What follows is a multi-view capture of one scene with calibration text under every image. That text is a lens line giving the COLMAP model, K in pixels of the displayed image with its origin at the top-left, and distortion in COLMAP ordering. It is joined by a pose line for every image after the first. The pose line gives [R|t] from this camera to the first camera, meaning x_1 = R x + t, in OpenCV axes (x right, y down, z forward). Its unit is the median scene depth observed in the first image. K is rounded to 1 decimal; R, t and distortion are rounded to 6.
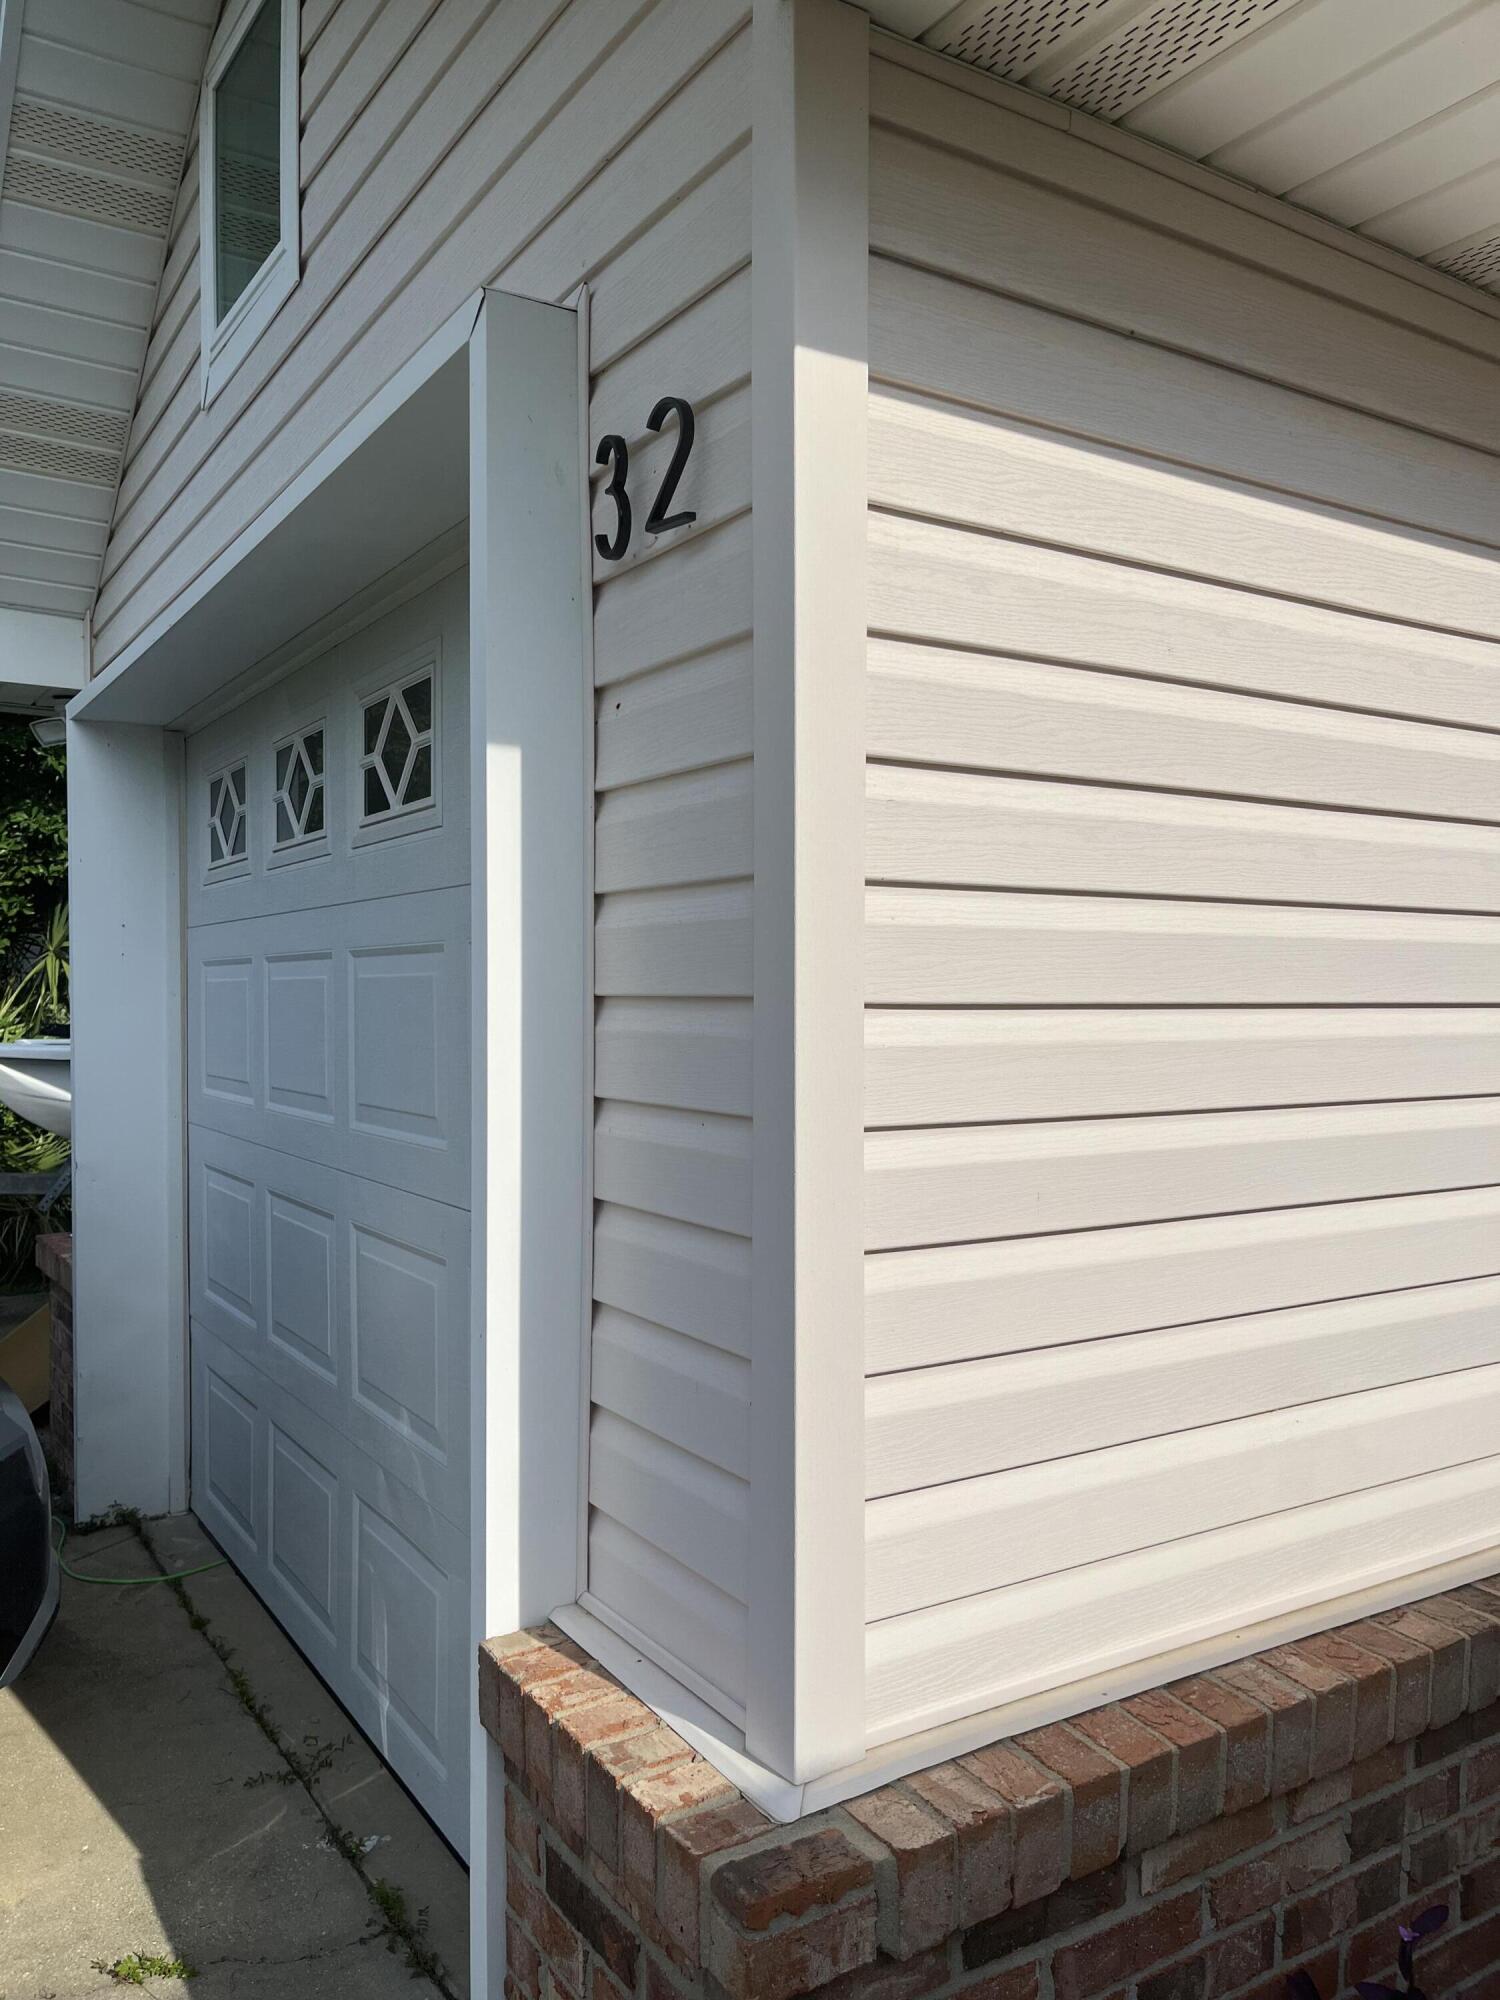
lens RADIAL K [[1509.8, 0, 751.9], [0, 1509.8, 1011.7], [0, 0, 1]] dist [0.065869, -0.091964]
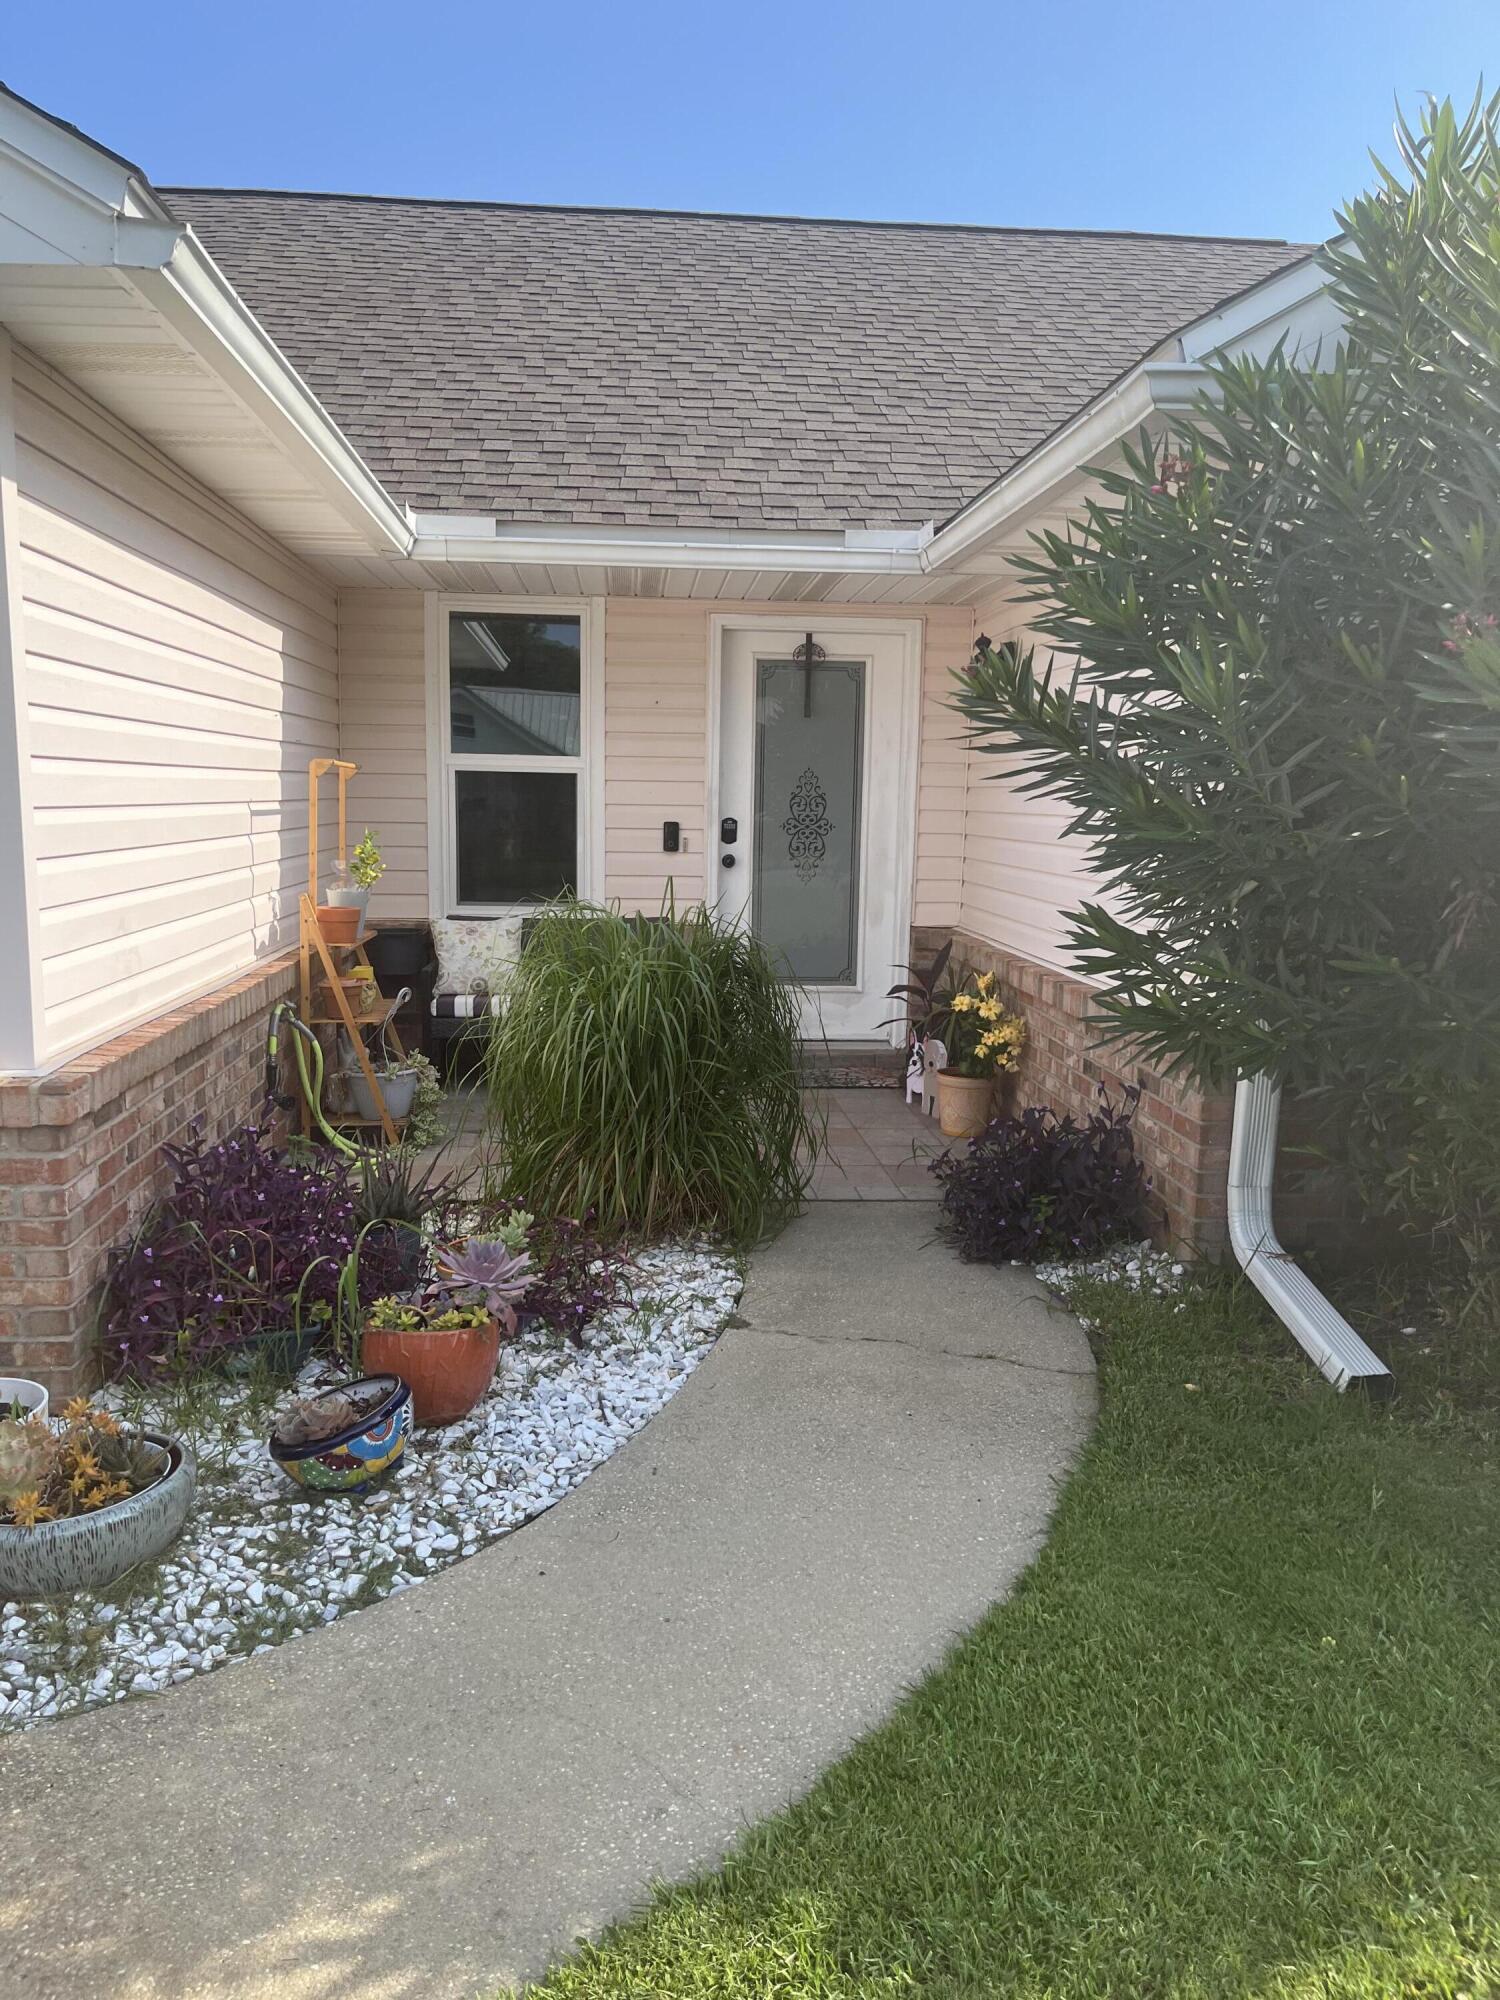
lens RADIAL K [[1509.8, 0, 751.9], [0, 1509.8, 1011.7], [0, 0, 1]] dist [0.065869, -0.091964]
pose [[0.462649, -0.125736, 0.877580, -1.468810], [-0.002575, 0.989697, 0.143157, 0.044966], [-0.886538, -0.068491, 0.457558, -1.081564]]
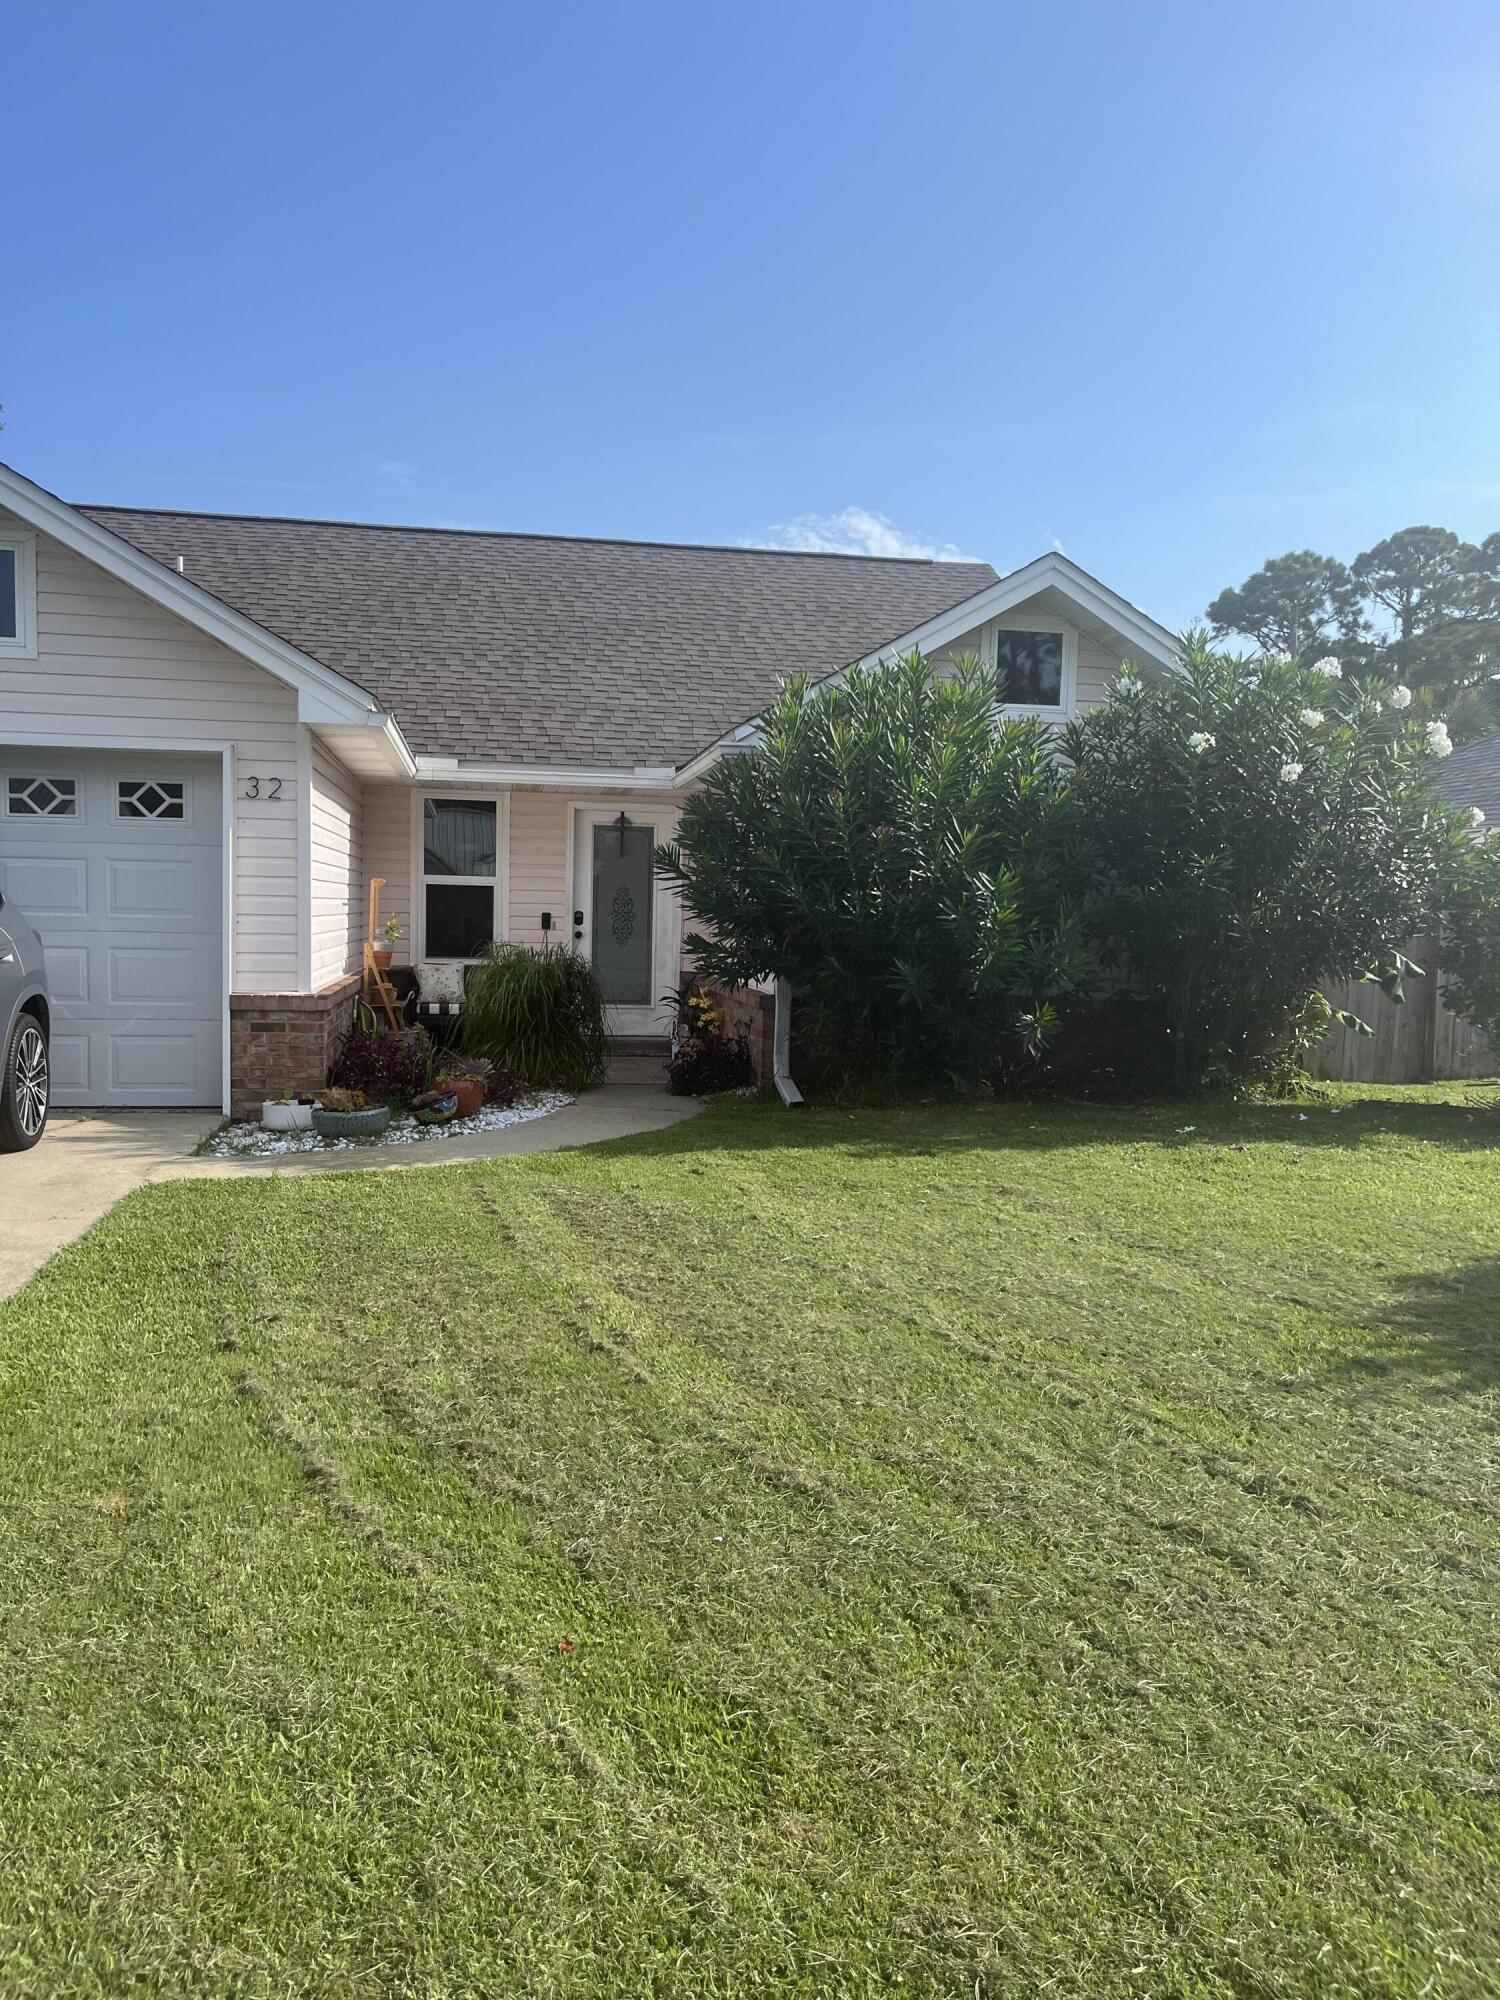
lens RADIAL K [[1515.7, 0, 755.8], [0, 1515.7, 1026.0], [0, 0, 1]] dist [0.068157, -0.094864]
pose [[0.386248, -0.068528, 0.919846, -4.918436], [-0.008848, 0.996915, 0.077985, 0.092971], [-0.922352, -0.038261, 0.384450, -3.116450]]
